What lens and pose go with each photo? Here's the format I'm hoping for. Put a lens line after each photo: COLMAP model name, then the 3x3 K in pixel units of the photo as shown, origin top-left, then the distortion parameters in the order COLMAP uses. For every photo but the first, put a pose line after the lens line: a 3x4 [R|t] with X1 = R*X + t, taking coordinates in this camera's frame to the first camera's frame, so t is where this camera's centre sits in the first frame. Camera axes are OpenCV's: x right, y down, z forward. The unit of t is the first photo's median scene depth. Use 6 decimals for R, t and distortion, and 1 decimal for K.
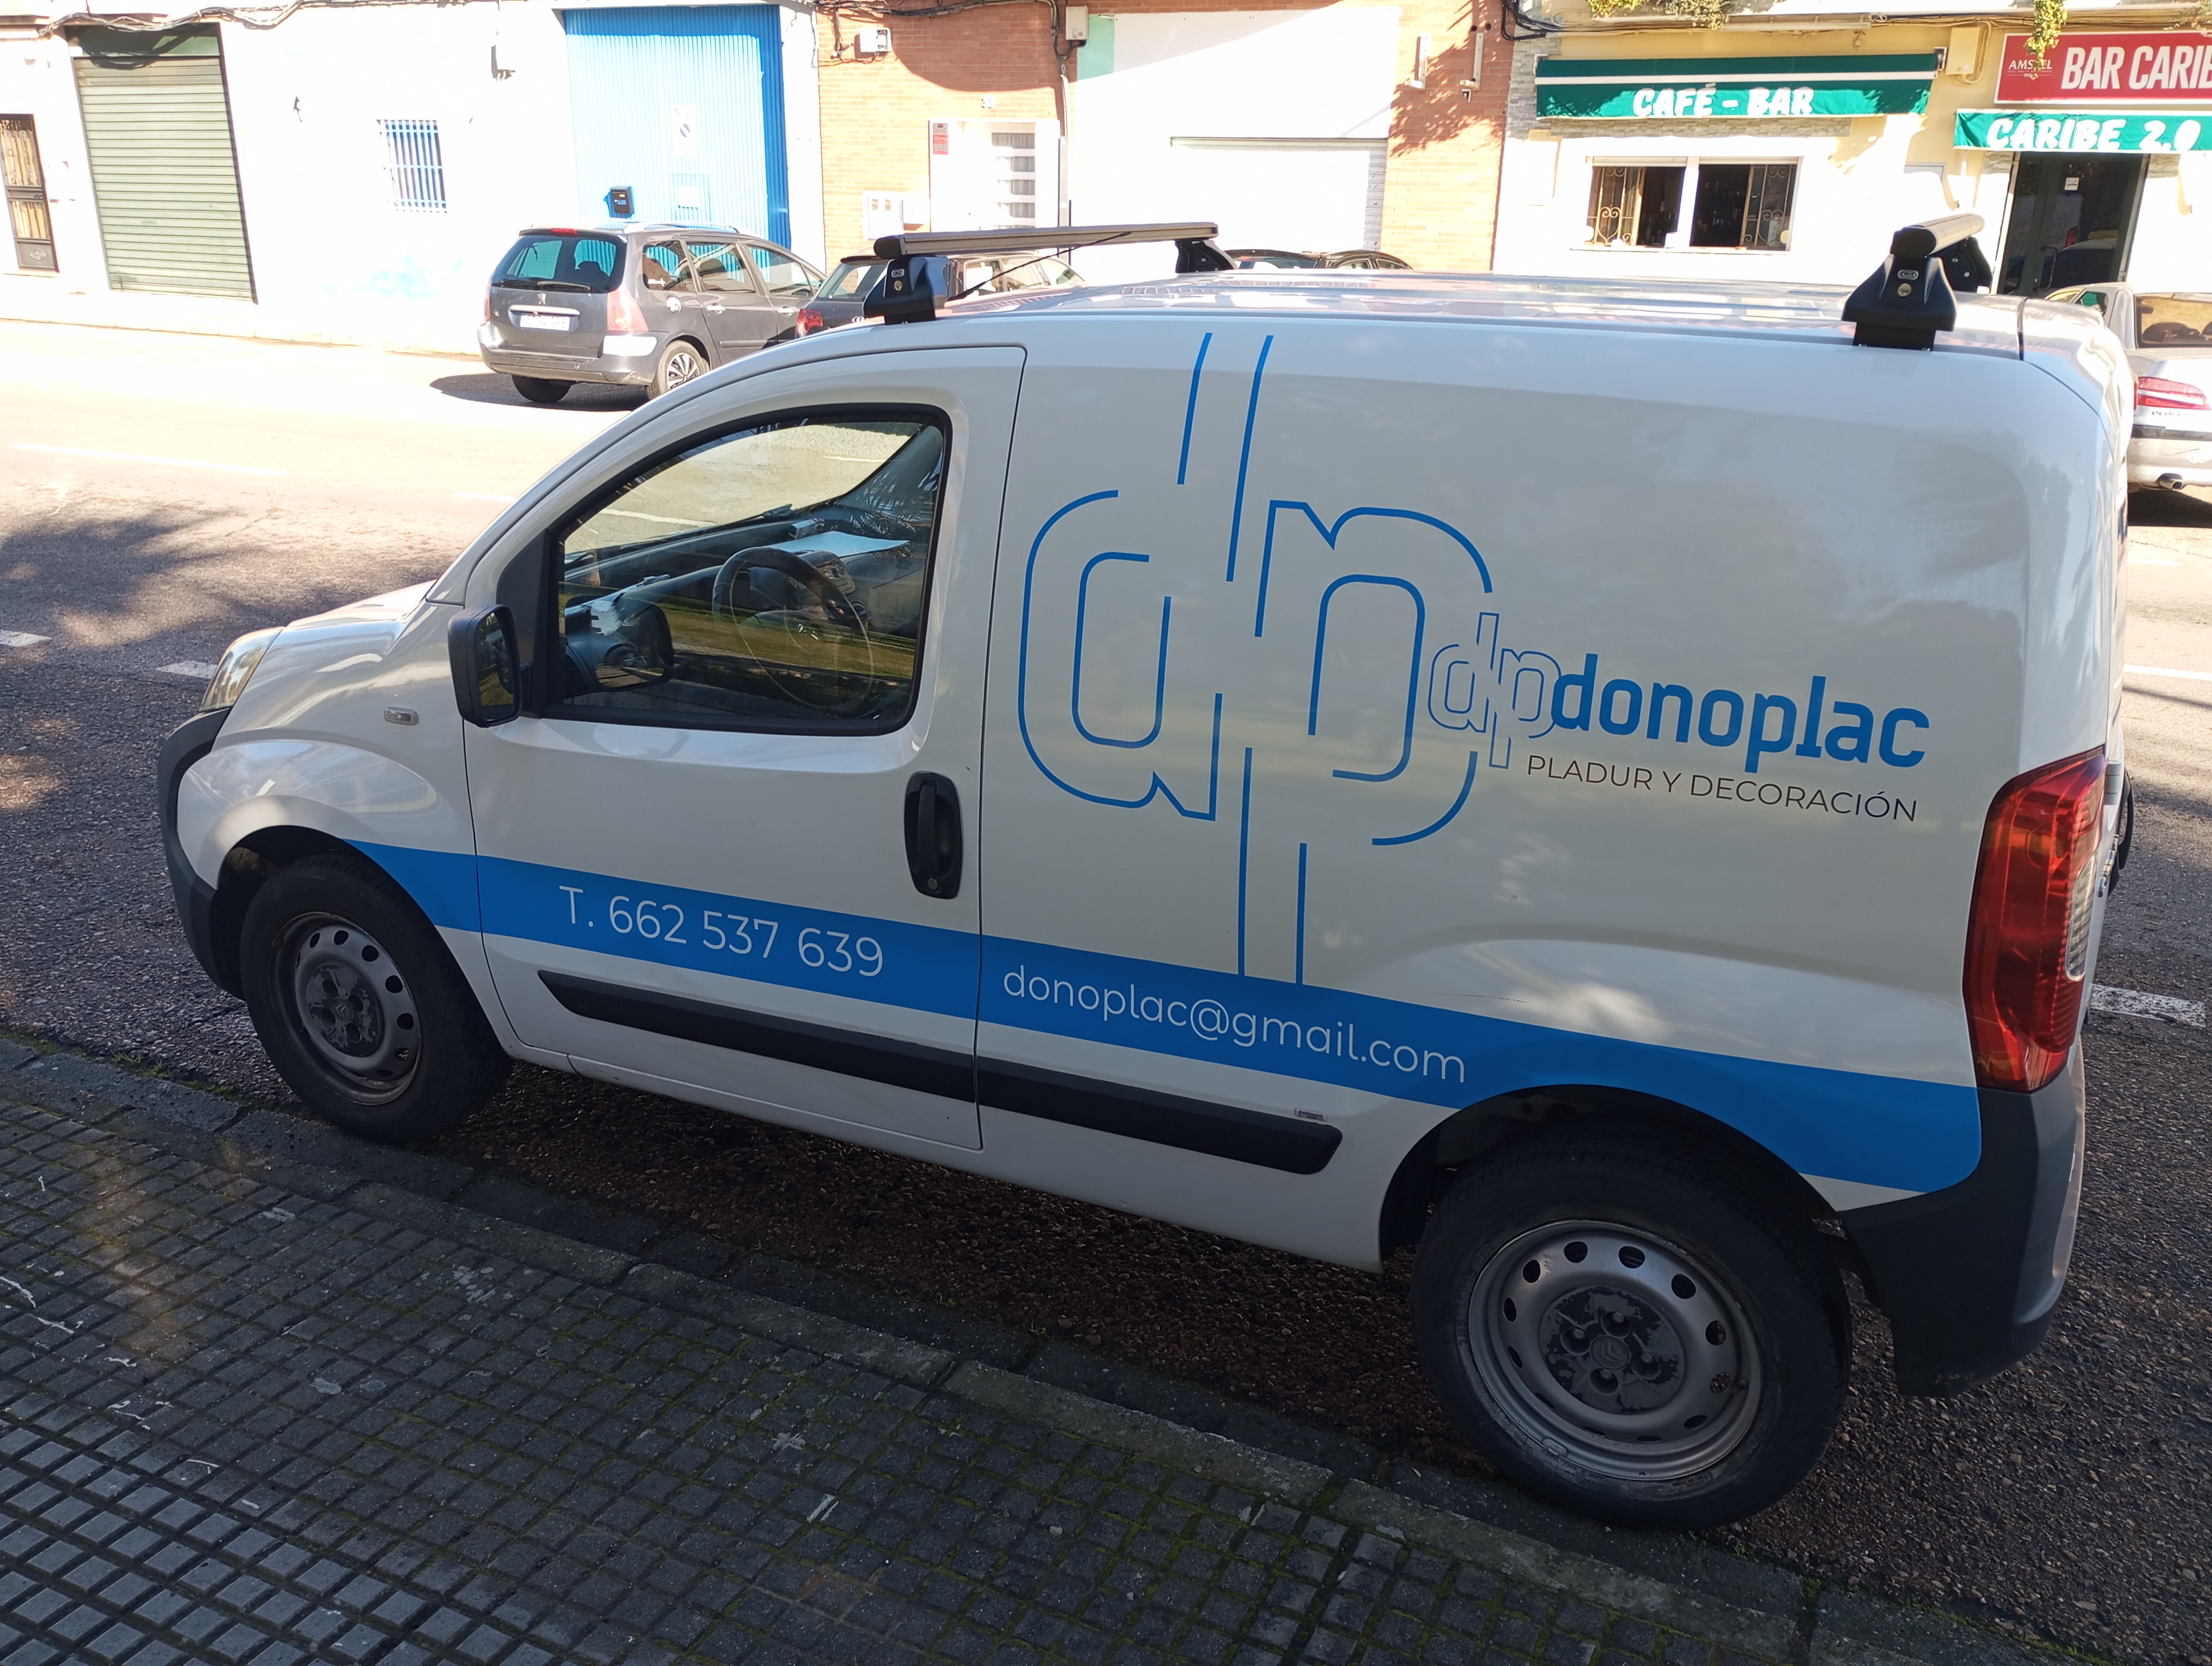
lens RADIAL K [[1826.5, 0, 1105.7], [0, 1826.5, 822.2], [0, 0, 1]] dist [0.036758, -0.007199]
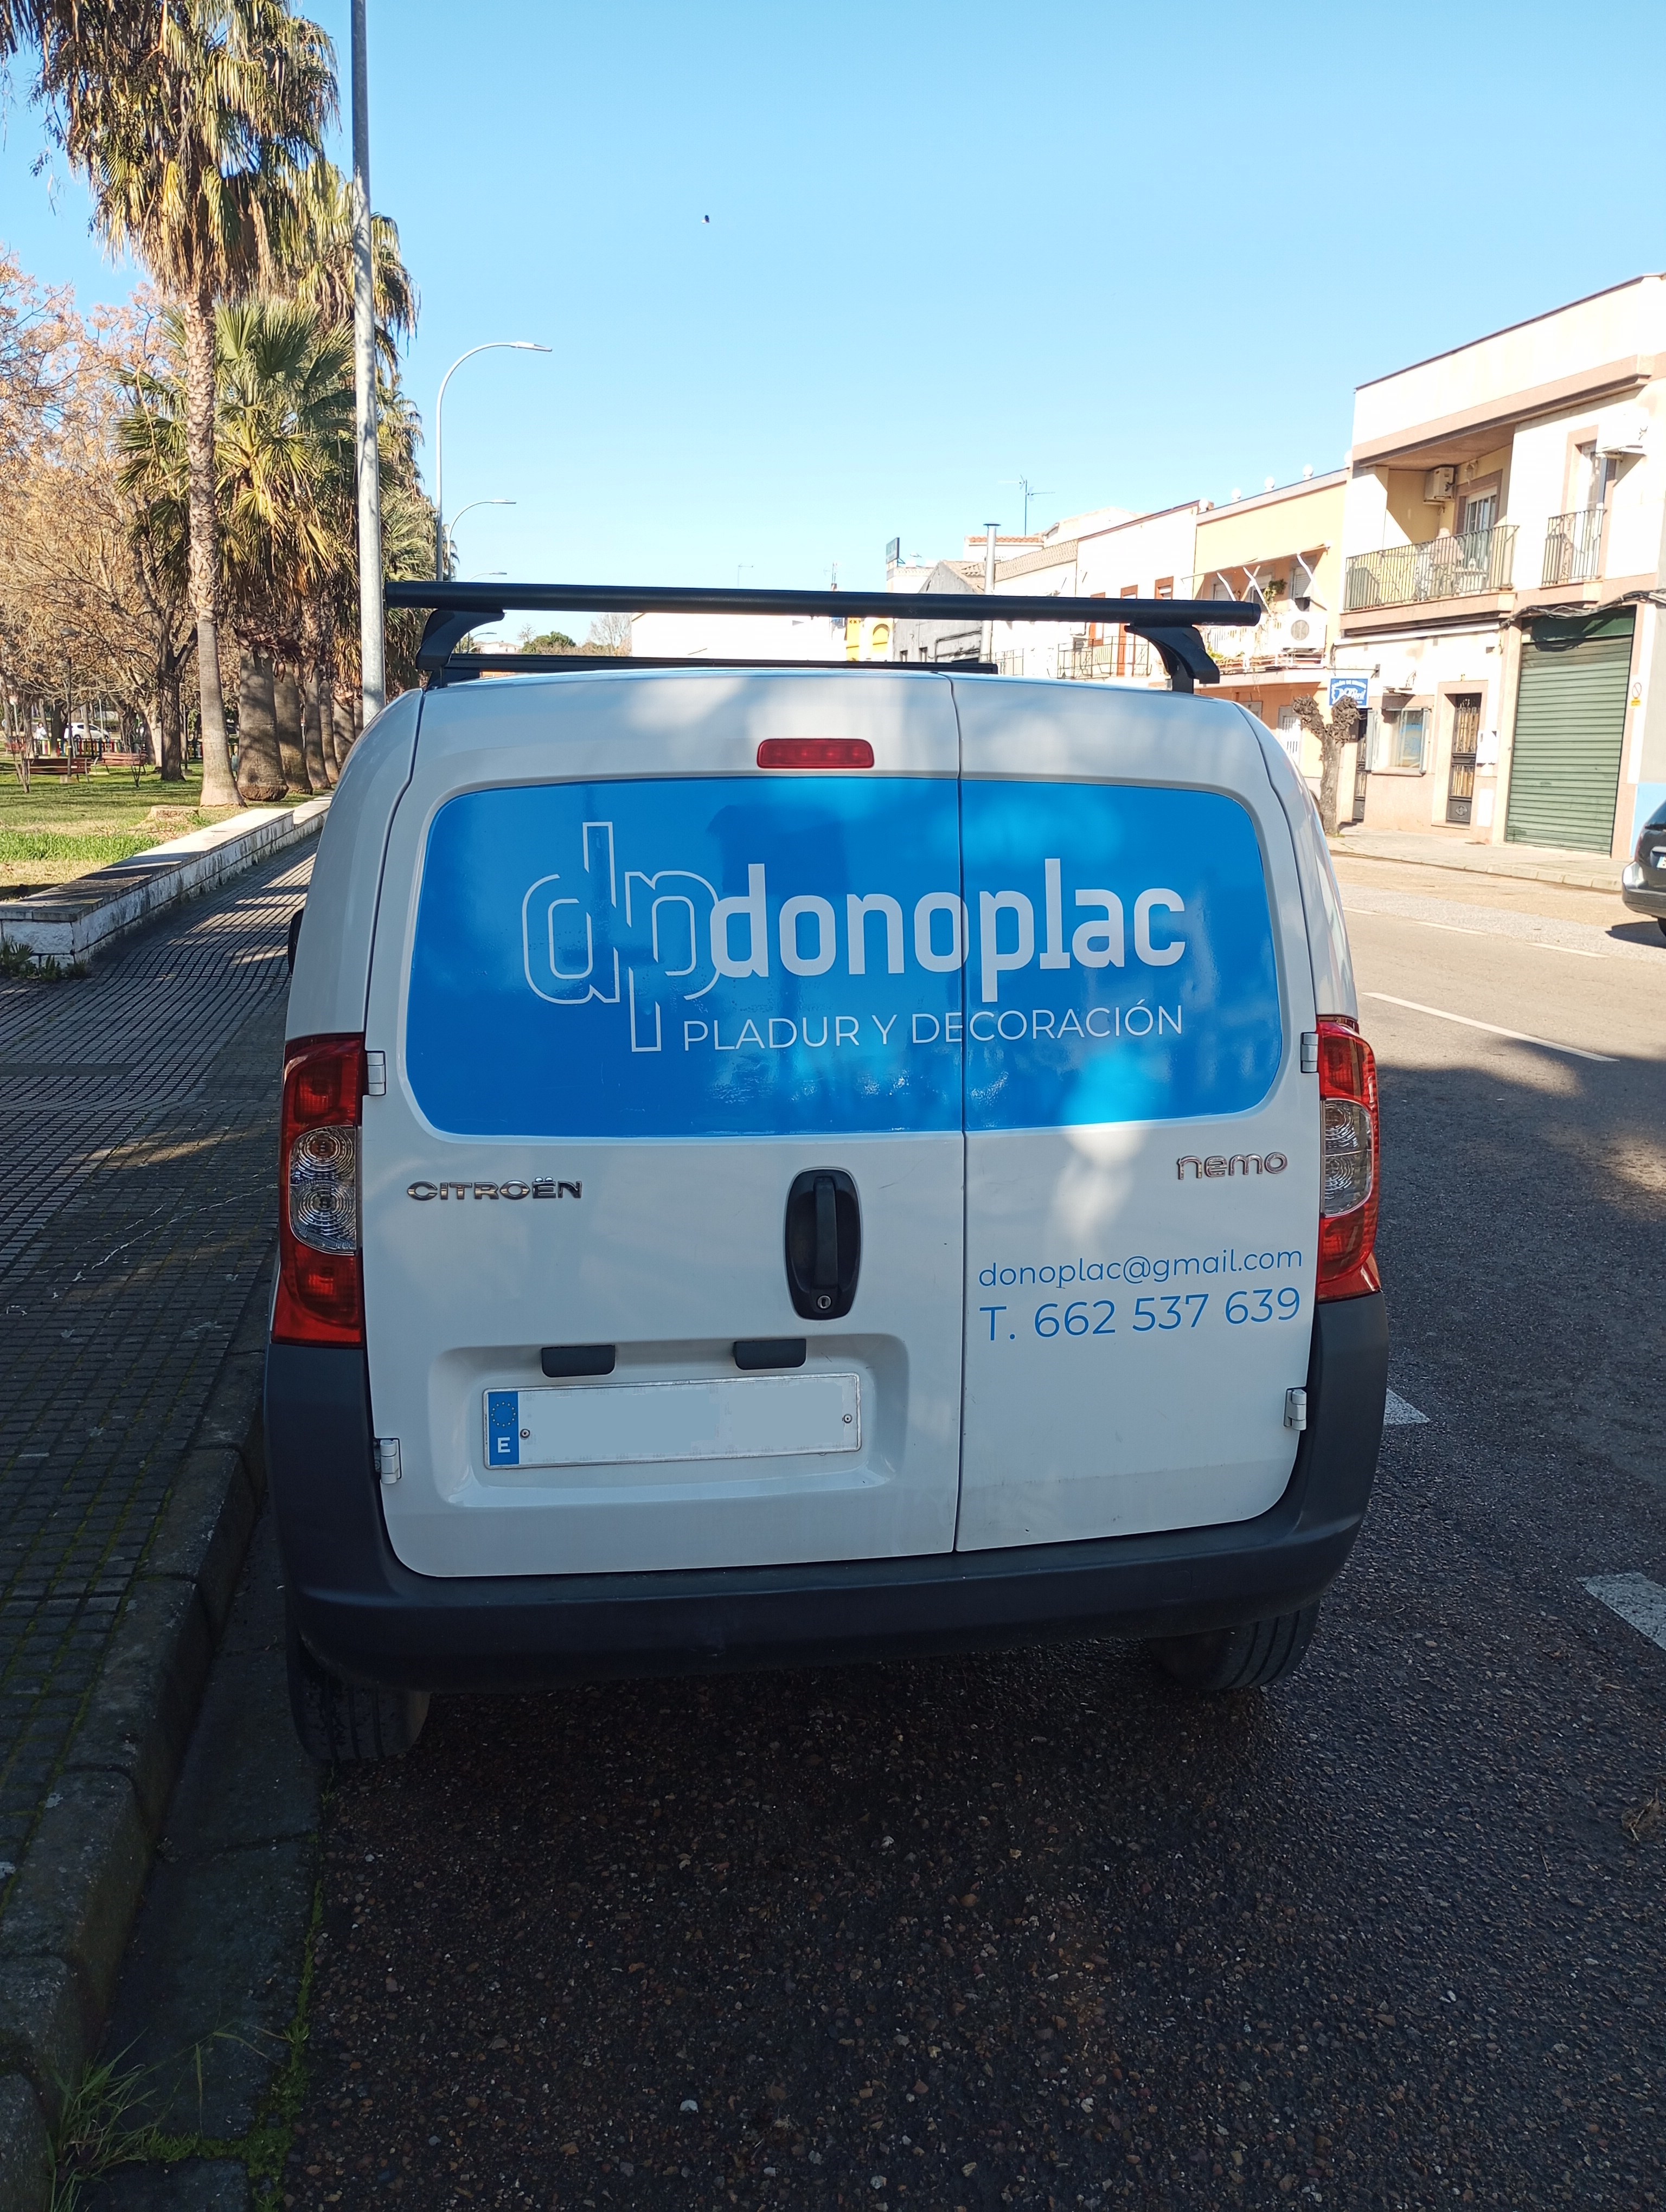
lens RADIAL K [[1826.5, 0, 833.0], [0, 1826.5, 1106.0], [0, 0, 1]] dist [0.036758, -0.007199]
pose [[0.610323, 0.157620, -0.776313, 0.109812], [-0.272391, 0.962003, -0.018826, -0.003456], [0.743848, 0.222950, 0.630066, 0.040223]]
